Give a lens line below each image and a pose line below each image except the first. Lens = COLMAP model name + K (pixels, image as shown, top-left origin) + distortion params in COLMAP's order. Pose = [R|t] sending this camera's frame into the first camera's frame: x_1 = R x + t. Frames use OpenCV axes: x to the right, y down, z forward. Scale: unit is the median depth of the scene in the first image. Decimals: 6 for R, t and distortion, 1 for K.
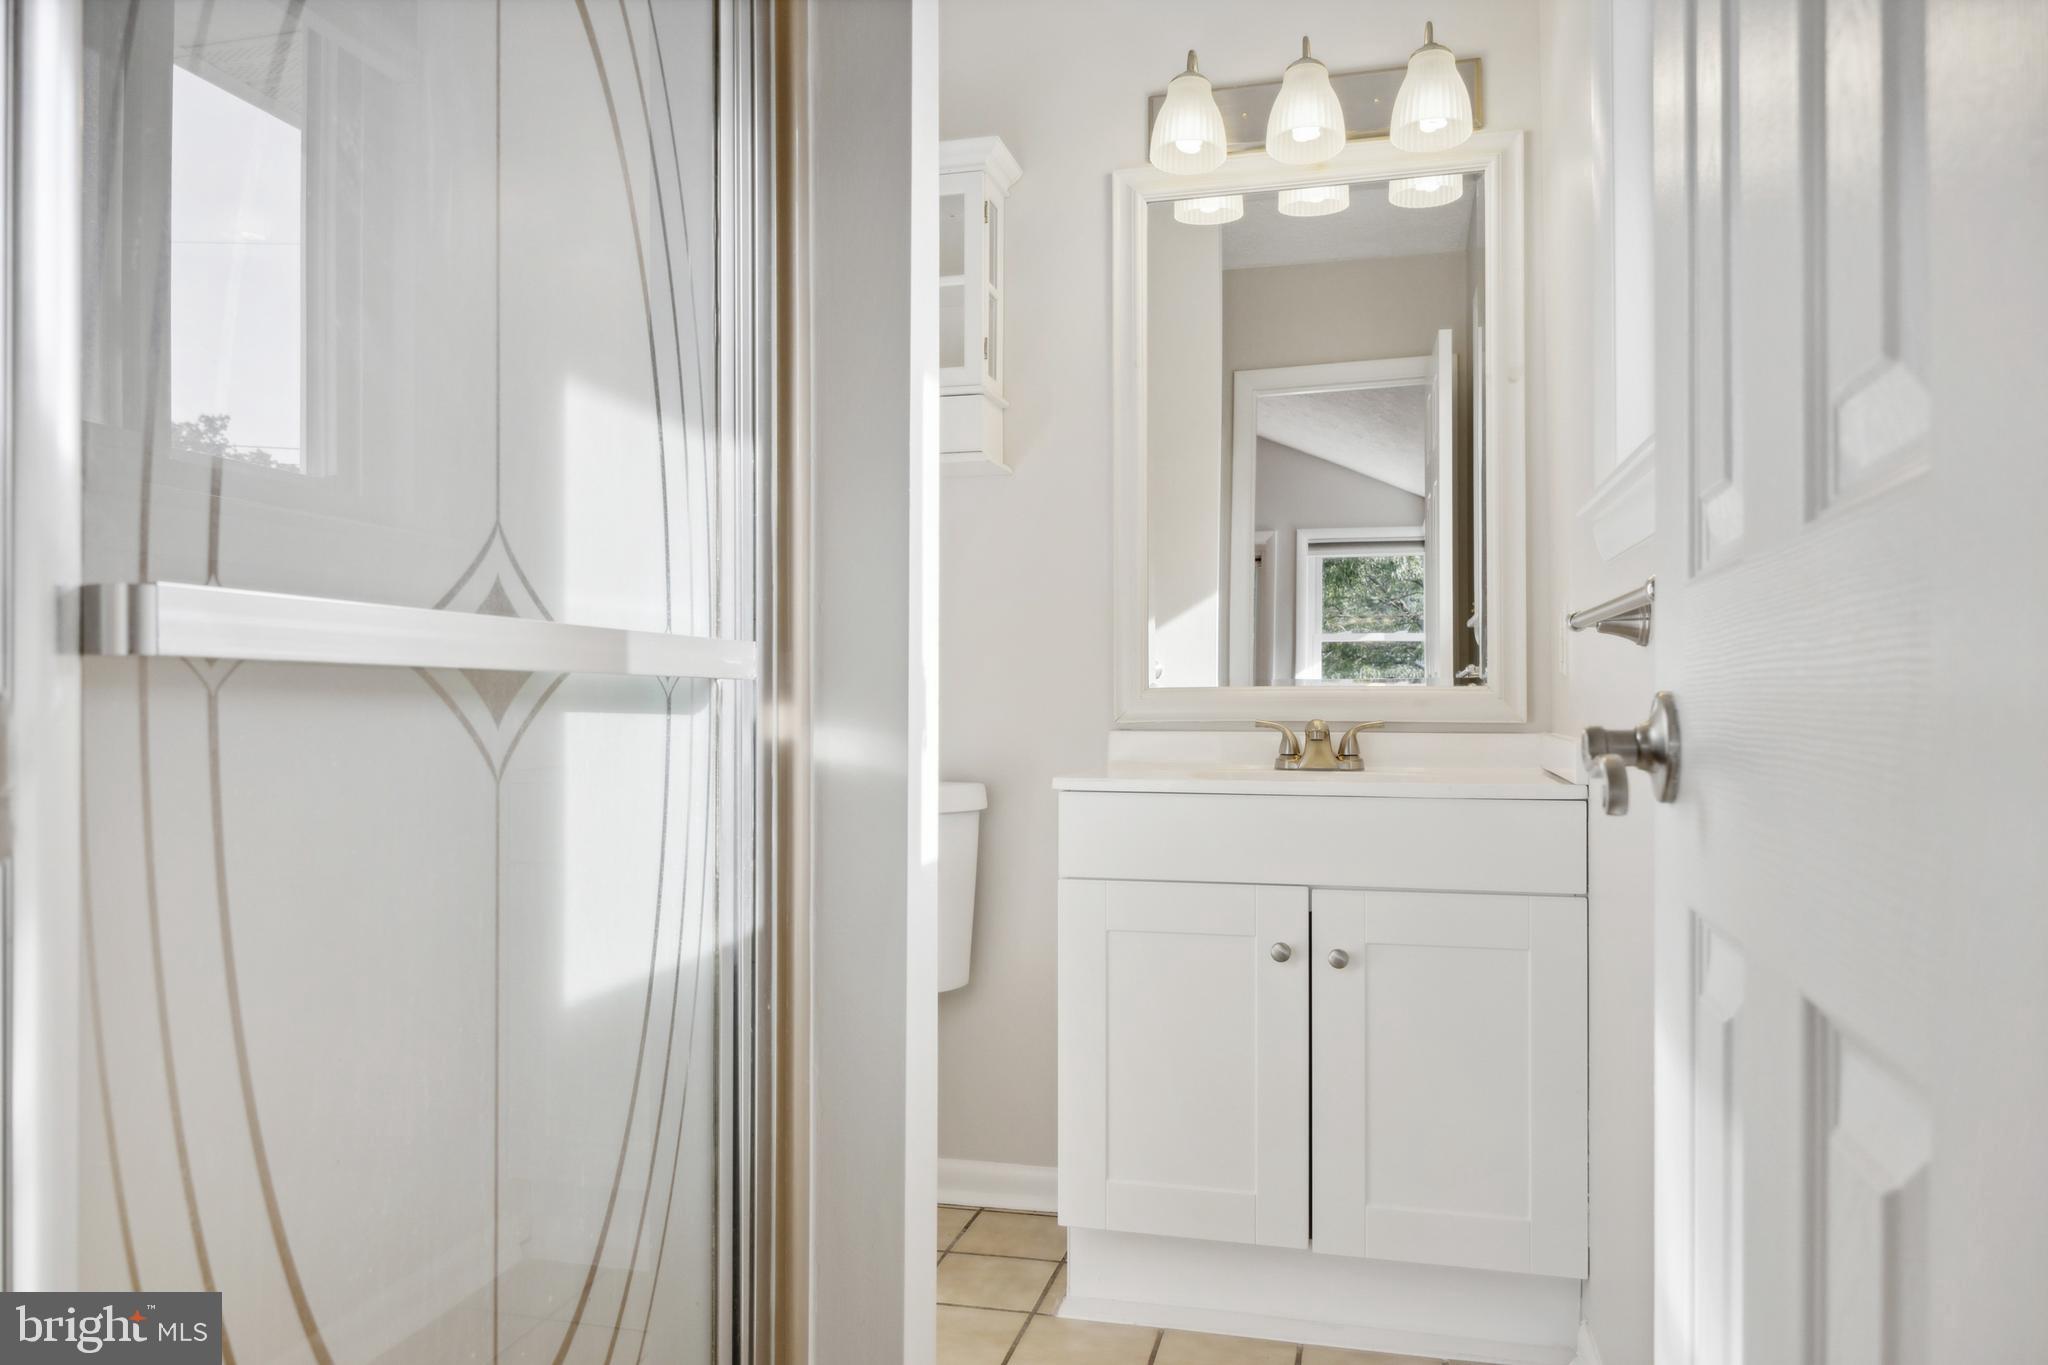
lens RADIAL K [[1351.3, 0, 1024.0], [0, 1351.3, 682.5], [0, 0, 1]] dist [-0.006619, -0.000855]
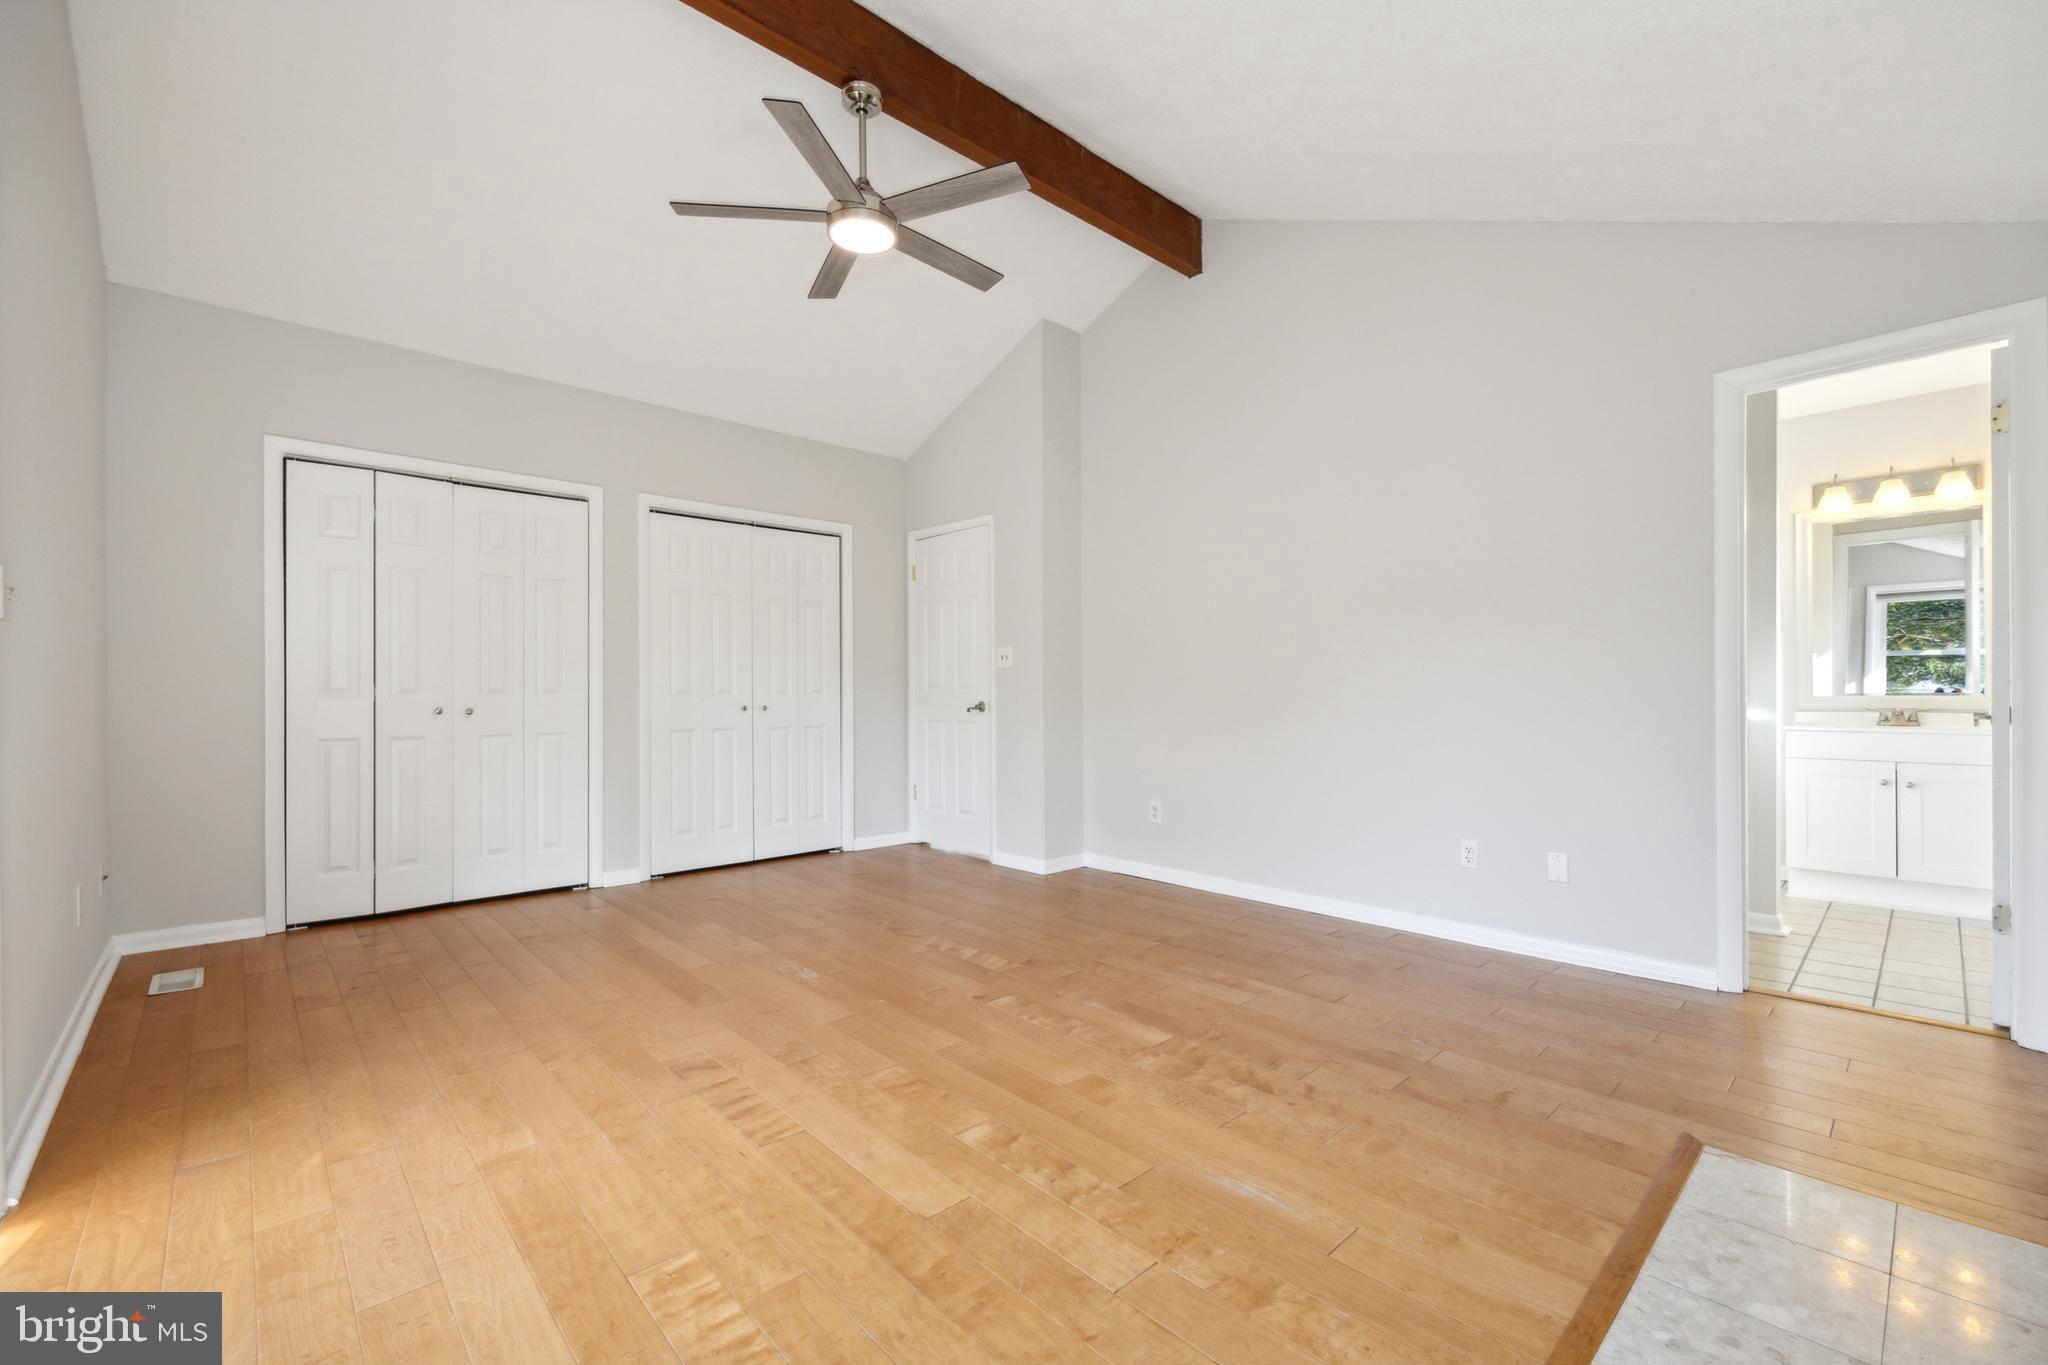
lens RADIAL K [[849.7, 0, 1028.0], [0, 849.7, 688.2], [0, 0, 1]] dist [-0.001369, -0.000392]
pose [[0.844532, -0.006946, -0.535460, -0.364786], [0.016724, 0.999770, 0.013409, -0.067084], [0.535243, -0.020279, 0.844454, -1.454789]]
